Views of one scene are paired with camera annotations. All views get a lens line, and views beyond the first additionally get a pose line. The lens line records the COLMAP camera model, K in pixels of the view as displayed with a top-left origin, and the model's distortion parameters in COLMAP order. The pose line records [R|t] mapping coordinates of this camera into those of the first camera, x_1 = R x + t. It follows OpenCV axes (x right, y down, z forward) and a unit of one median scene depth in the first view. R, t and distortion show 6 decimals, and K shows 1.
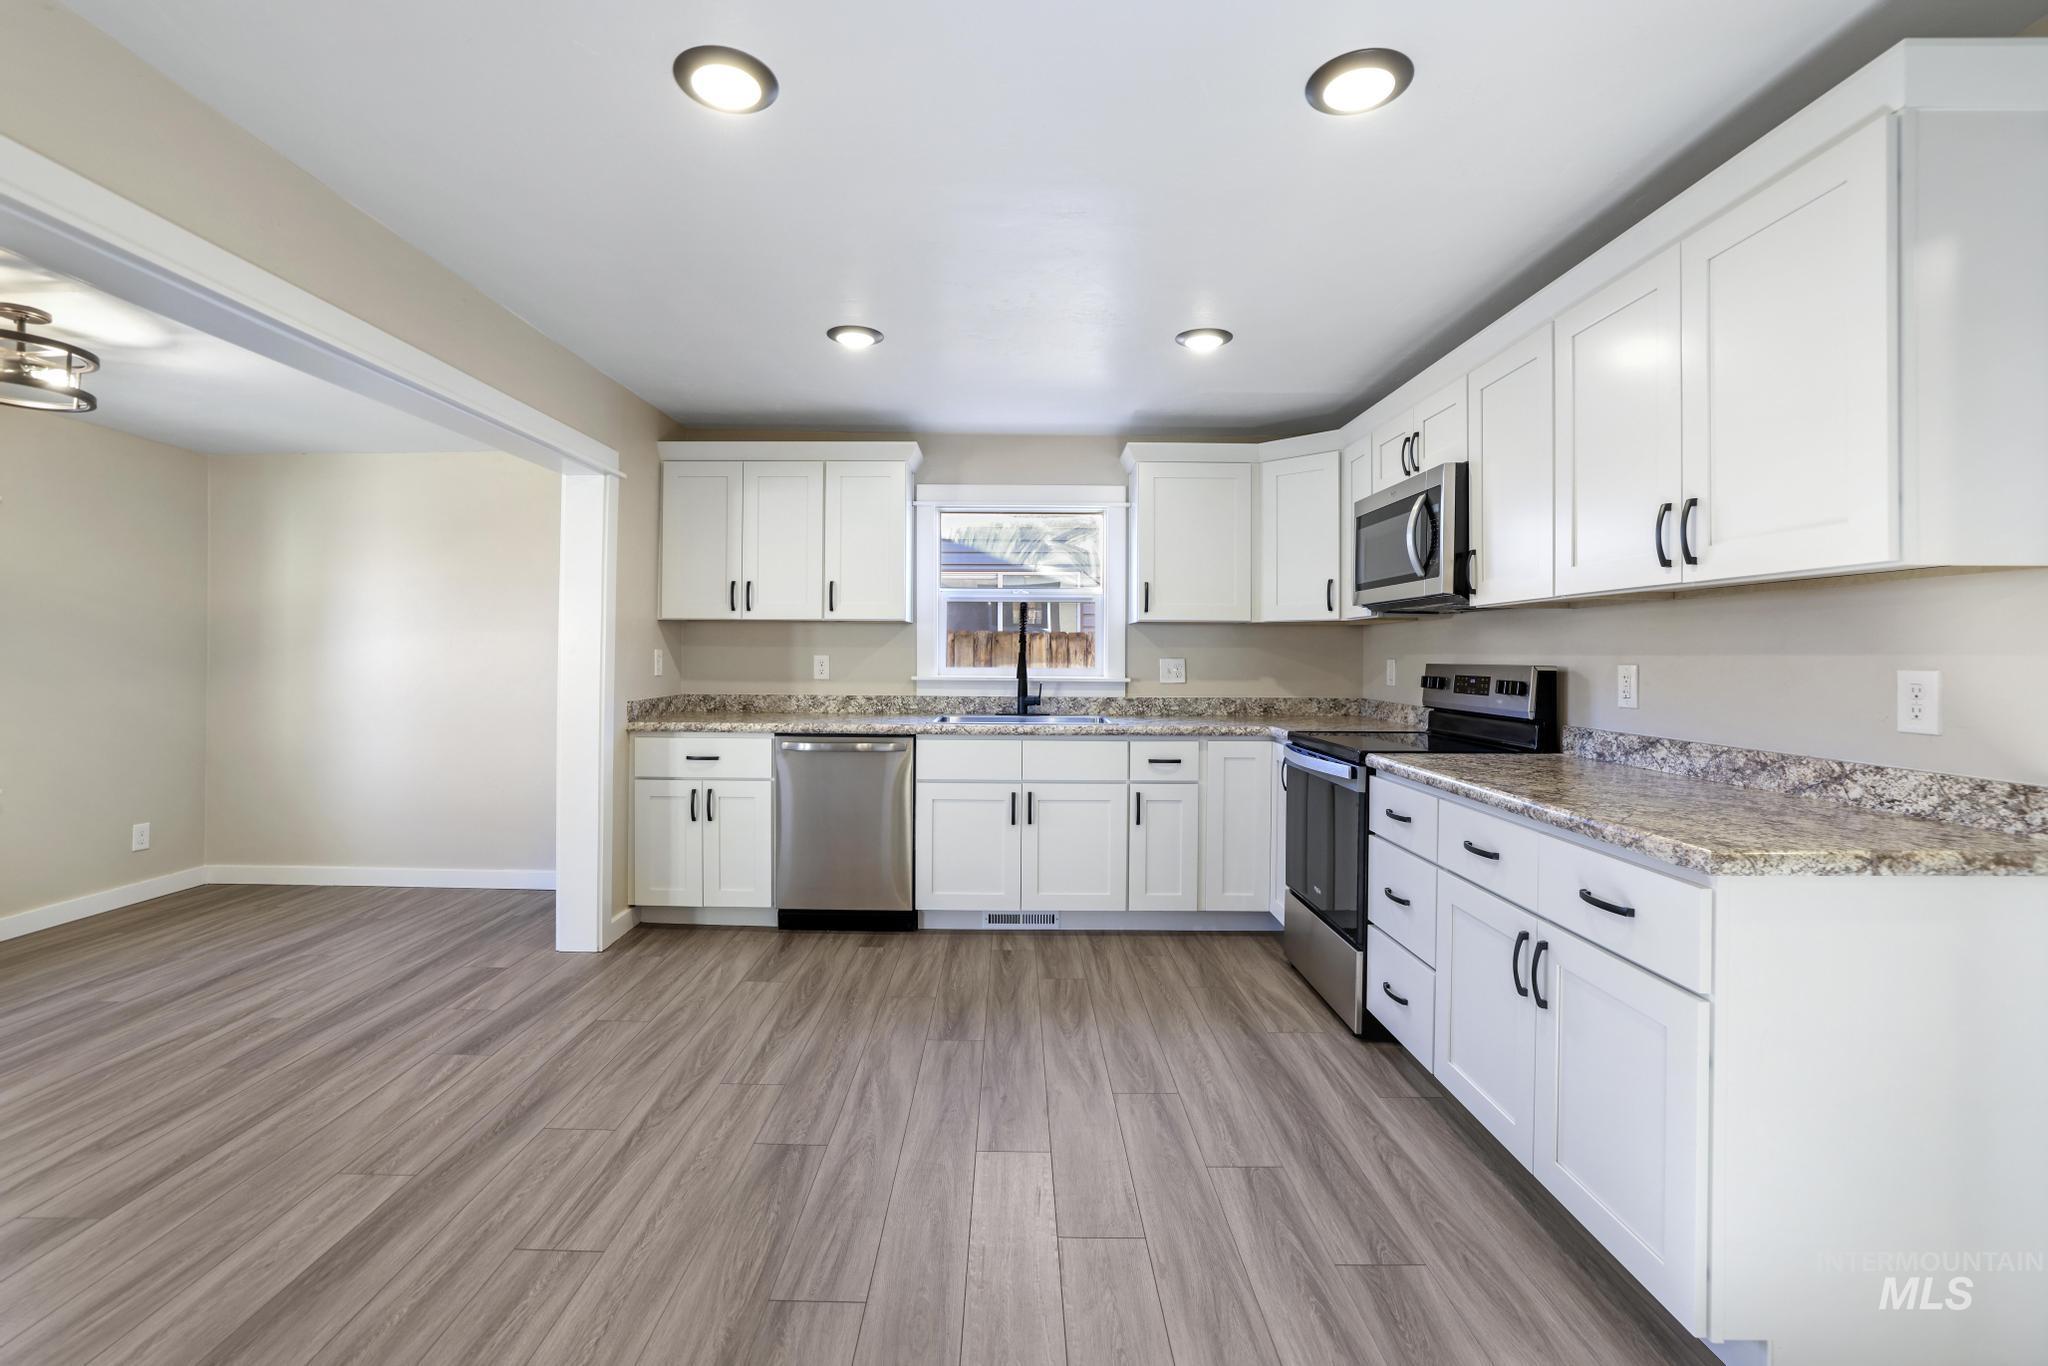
lens RADIAL K [[905.8, 0, 1024.8], [0, 905.8, 643.2], [0, 0, 1]] dist [-0.026475, 0.008528]
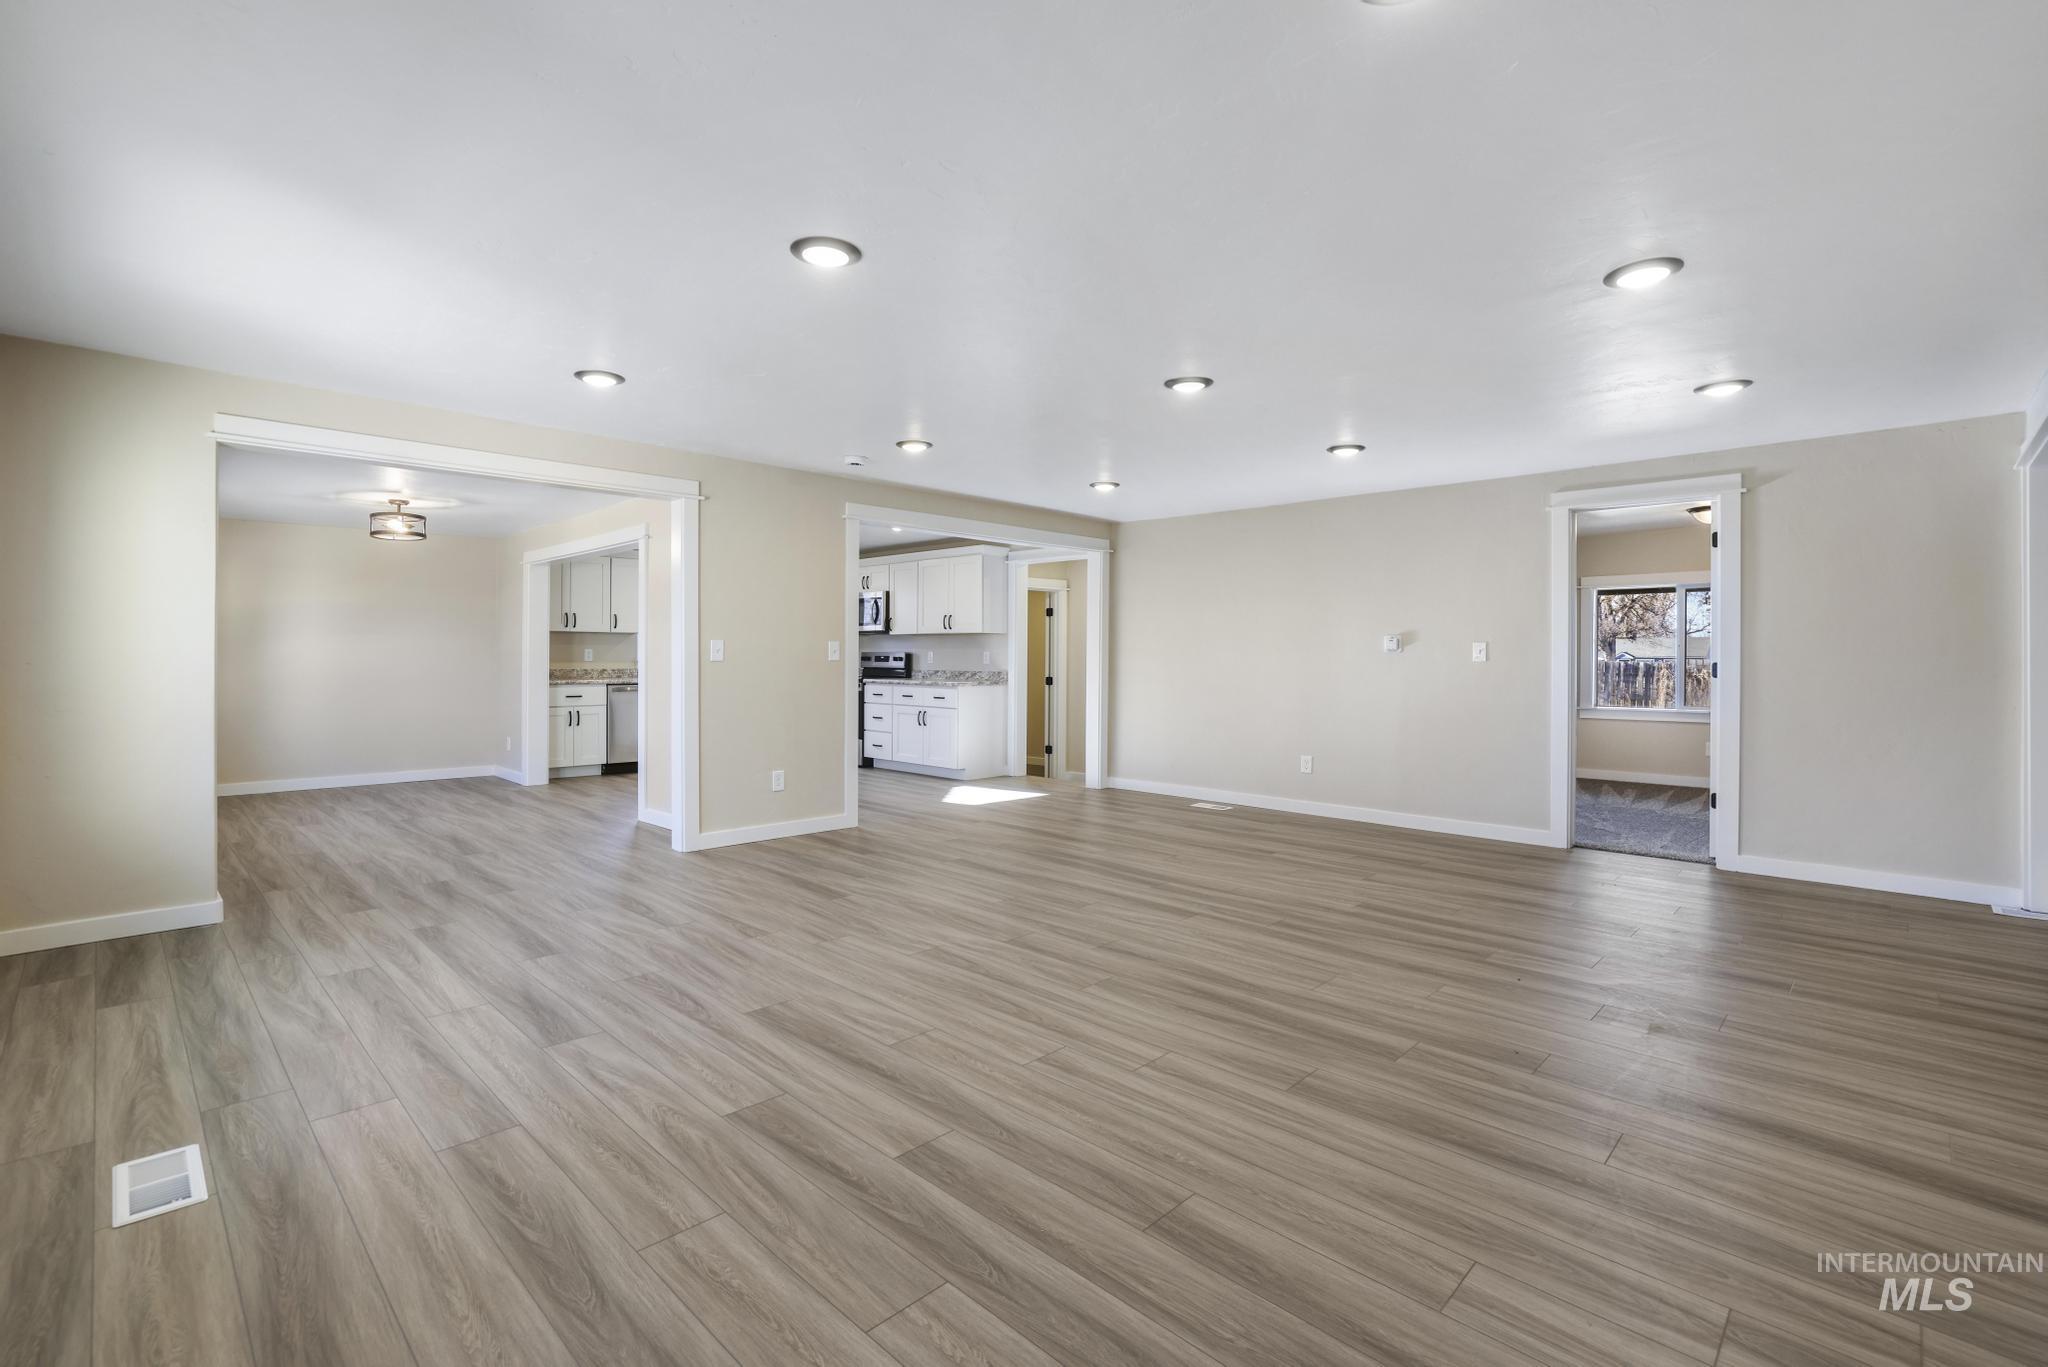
lens RADIAL K [[889.2, 0, 1012.9], [0, 889.2, 668.5], [0, 0, 1]] dist [0.014195, -0.000357]
pose [[0.697963, -0.013193, 0.716013, -1.161704], [-0.008433, 0.999610, 0.026639, -0.004386], [-0.716085, -0.024631, 0.697579, -1.223246]]
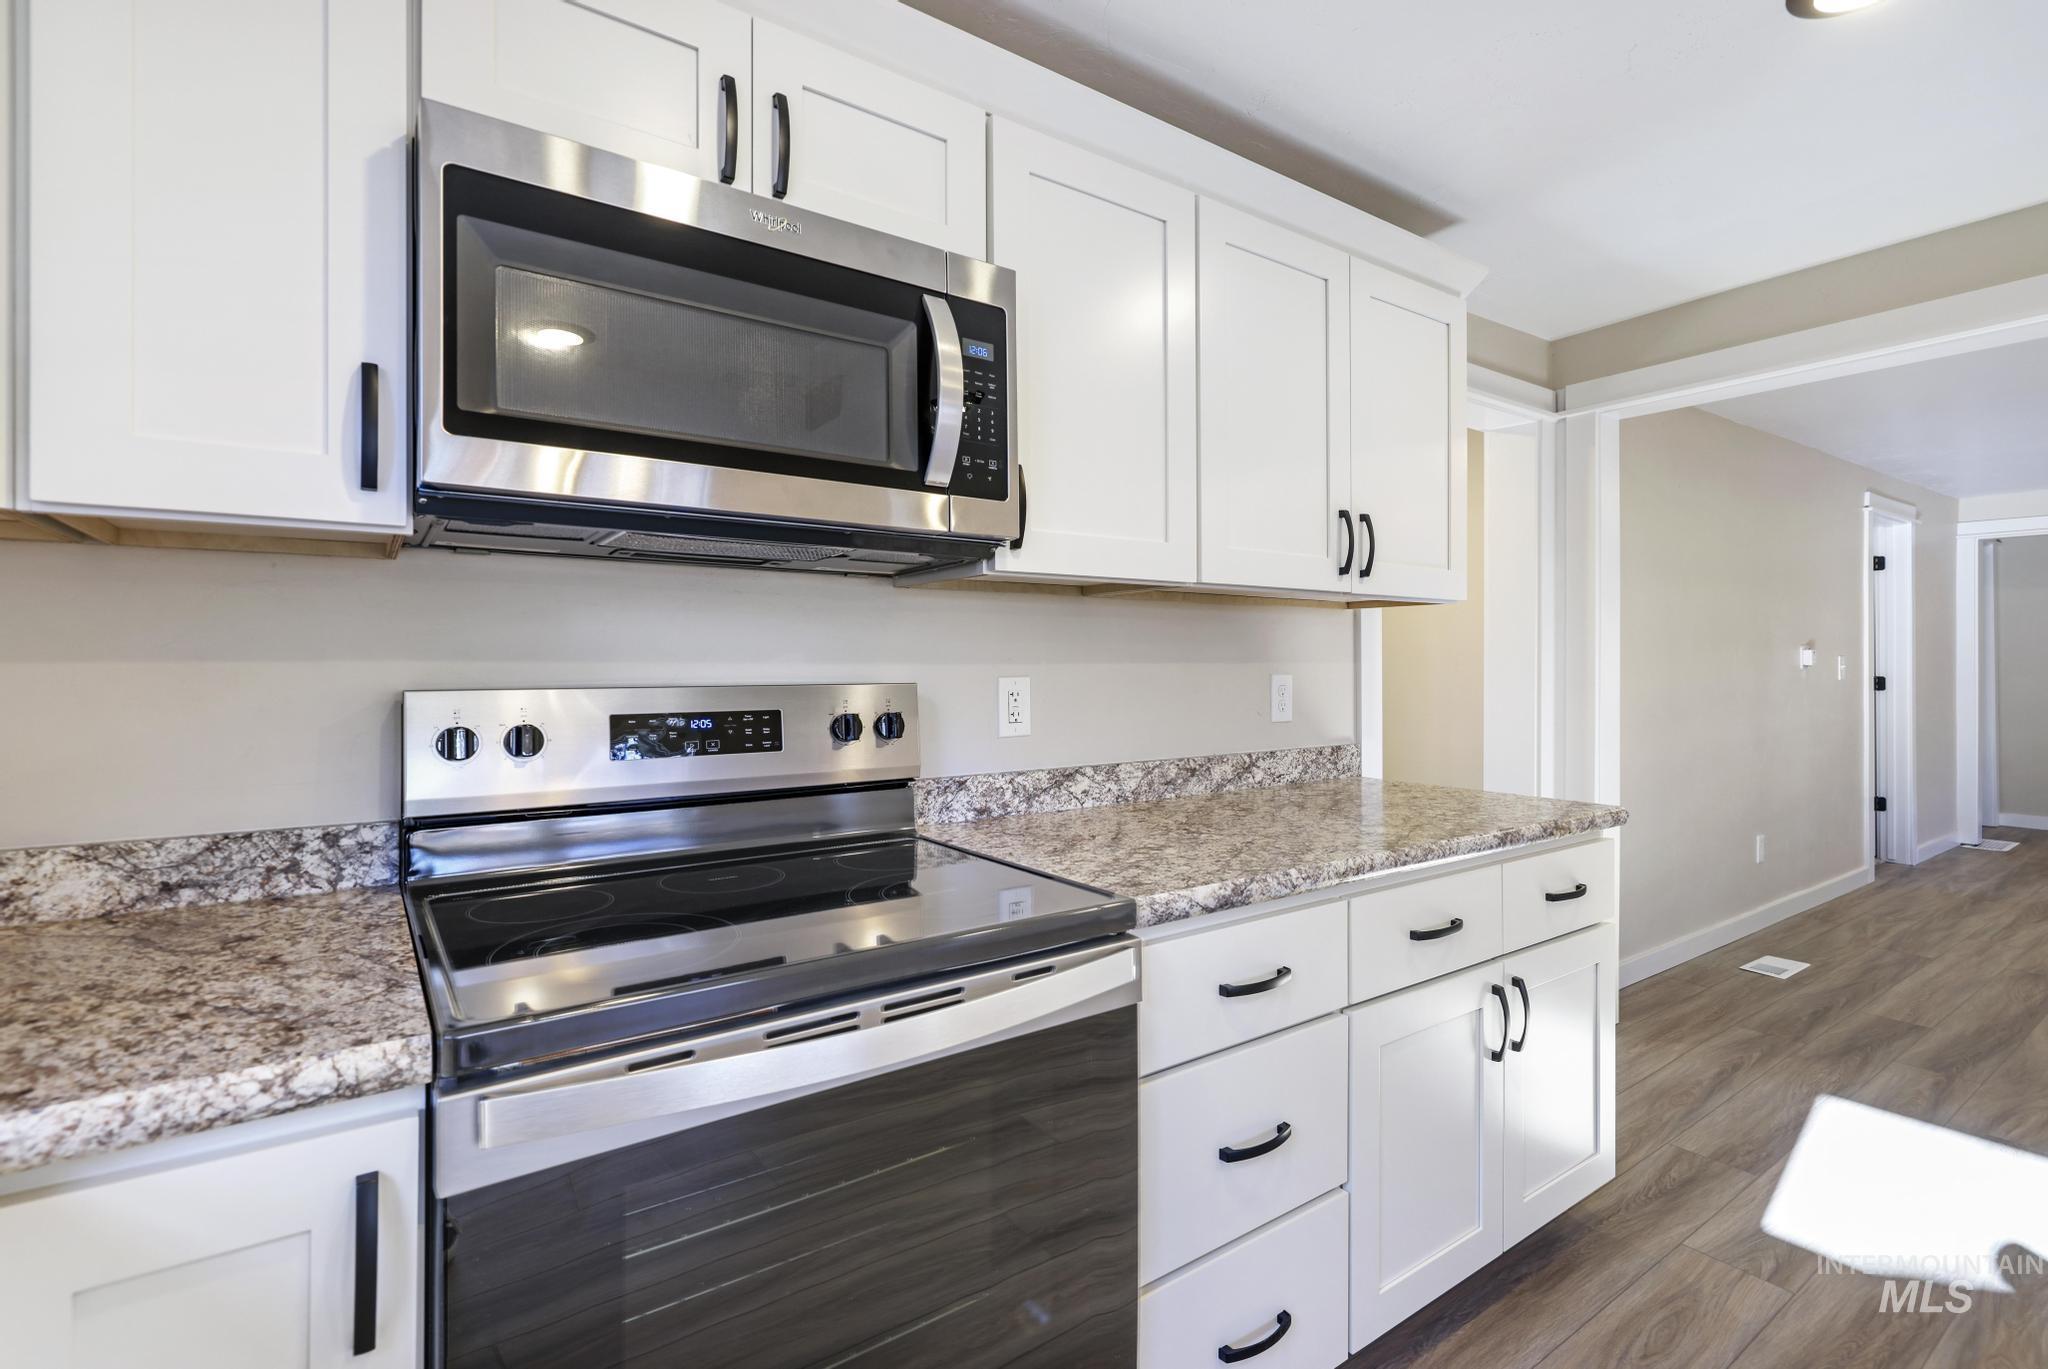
lens RADIAL K [[905.8, 0, 1078.4], [0, 905.8, 651.7], [0, 0, 1]] dist [-0.026475, 0.008528]
pose [[-0.554487, 0.013072, 0.832089, 0.022628], [-0.007416, 0.999759, -0.020648, 0.012575], [-0.832159, -0.017619, -0.554257, 0.923148]]
